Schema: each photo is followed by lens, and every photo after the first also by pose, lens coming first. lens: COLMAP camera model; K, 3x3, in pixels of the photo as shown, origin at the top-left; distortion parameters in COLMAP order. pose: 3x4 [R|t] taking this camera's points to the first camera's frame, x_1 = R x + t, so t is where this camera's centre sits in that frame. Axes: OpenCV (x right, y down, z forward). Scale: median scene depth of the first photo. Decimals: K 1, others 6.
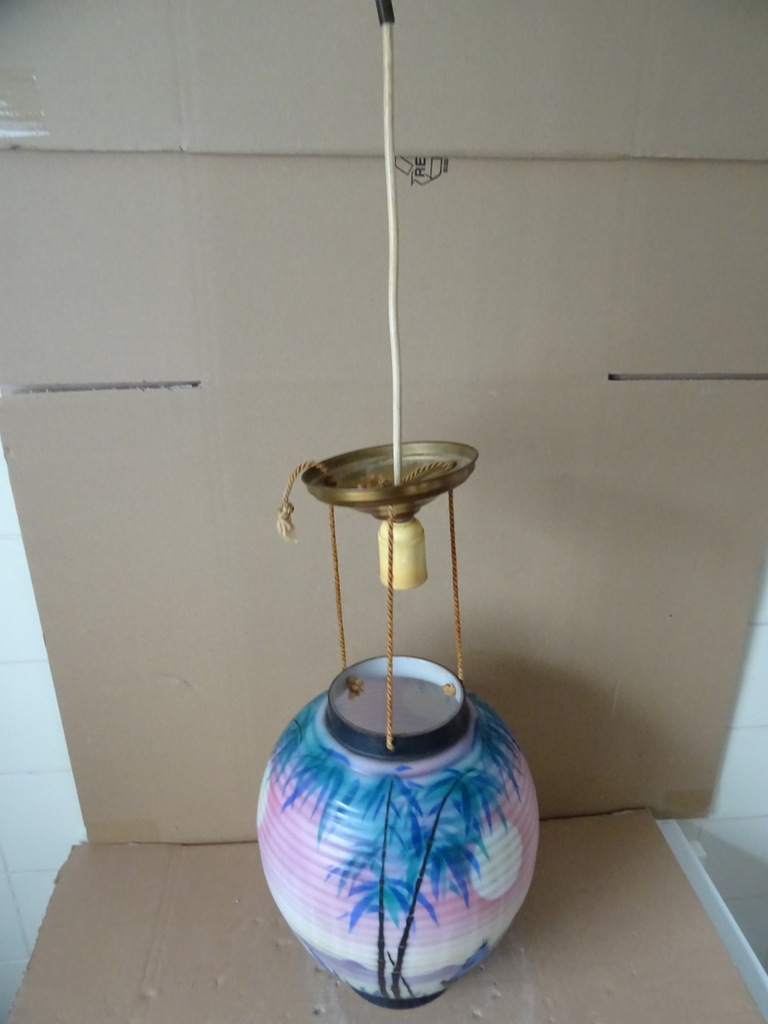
lens RADIAL K [[699.3, 0, 384.0], [0, 699.3, 512.0], [0, 0, 1]] dist [0.025919, 0.001083]
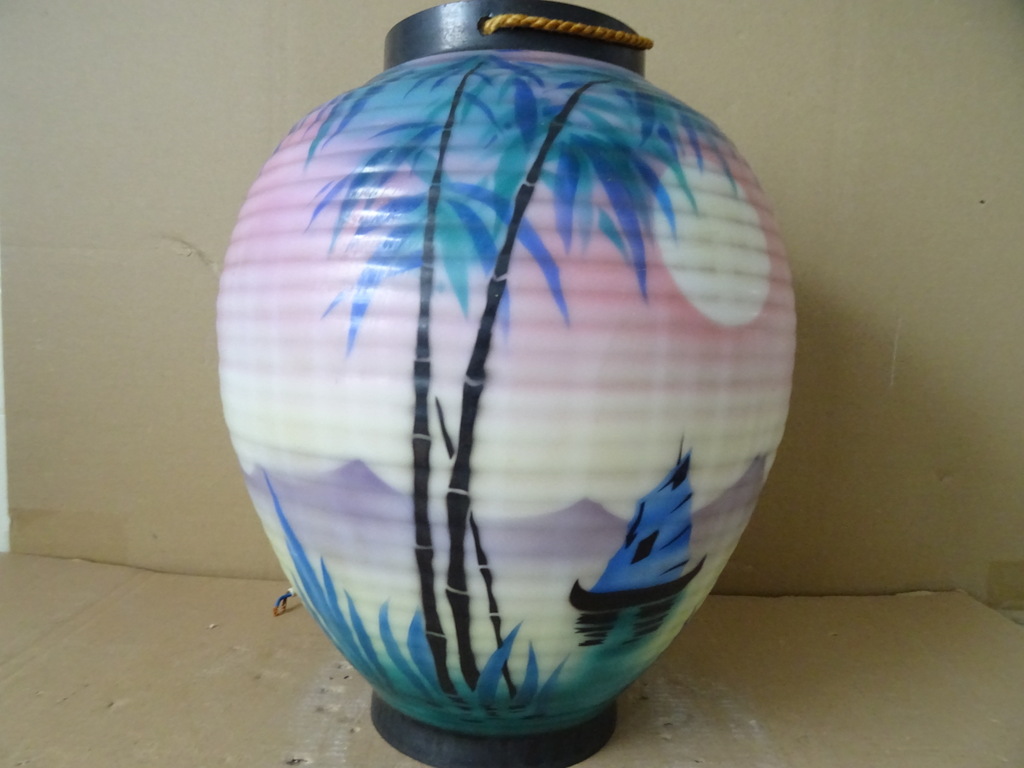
lens RADIAL K [[699.3, 0, 512.0], [0, 699.3, 384.0], [0, 0, 1]] dist [0.025919, 0.001083]
pose [[0.996432, 0.048762, -0.068889, 0.074784], [-0.066467, 0.956384, -0.284451, 0.737514], [0.052014, 0.288015, 0.956212, 0.639718]]
